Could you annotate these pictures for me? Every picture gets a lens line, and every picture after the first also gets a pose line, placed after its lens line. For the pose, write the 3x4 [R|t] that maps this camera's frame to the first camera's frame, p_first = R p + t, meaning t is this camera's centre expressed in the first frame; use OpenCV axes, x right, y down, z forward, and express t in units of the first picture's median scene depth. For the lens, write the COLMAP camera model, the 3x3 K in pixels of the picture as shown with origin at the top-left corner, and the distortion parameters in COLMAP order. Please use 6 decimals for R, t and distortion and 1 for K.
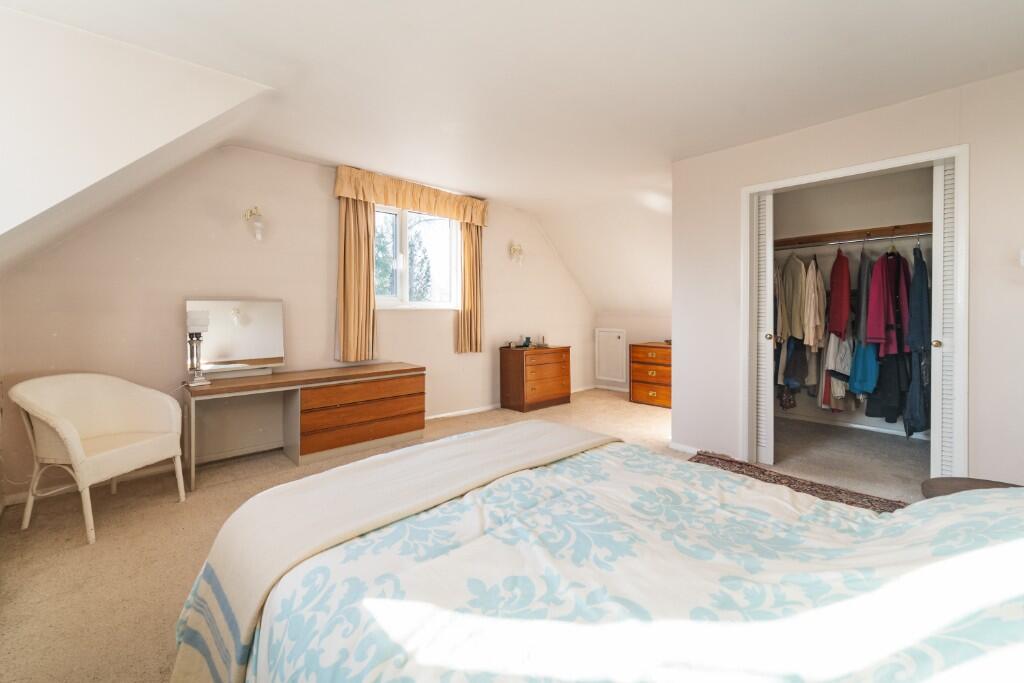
lens RADIAL K [[425.5, 0, 519.6], [0, 425.5, 308.5], [0, 0, 1]] dist [0.000134, 0.000021]
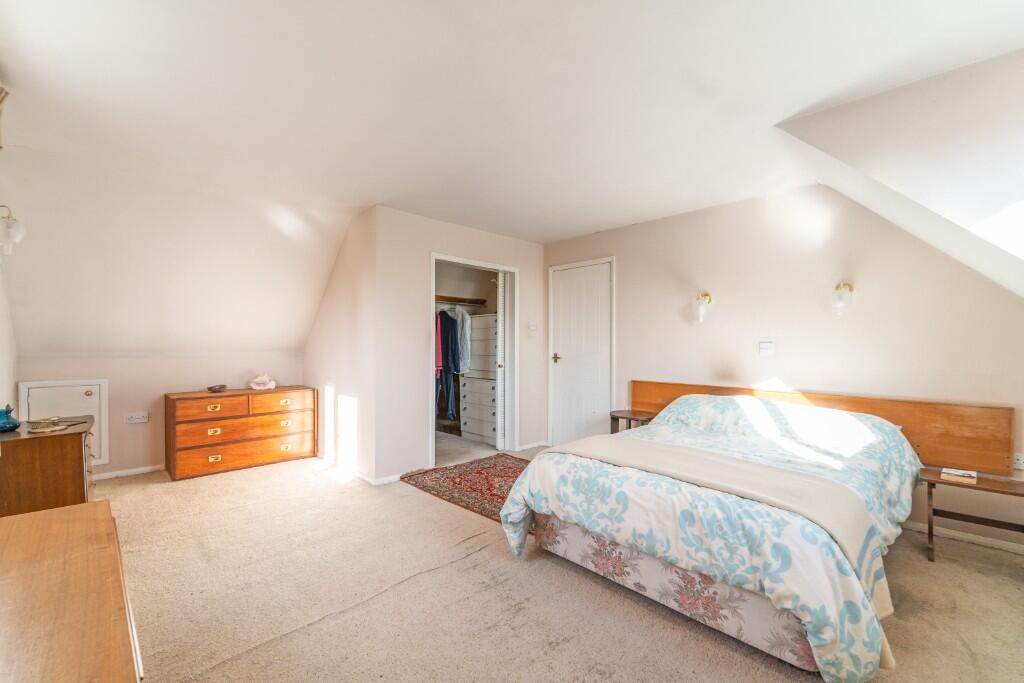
lens RADIAL K [[417.5, 0, 512.0], [0, 417.5, 341.5], [0, 0, 1]] dist [-0.000071, -0.000021]
pose [[0.004735, 0.009715, 0.999942, -0.439282], [-0.002416, 0.999950, -0.009704, -0.004438], [-0.999986, -0.002370, 0.004758, 0.461135]]
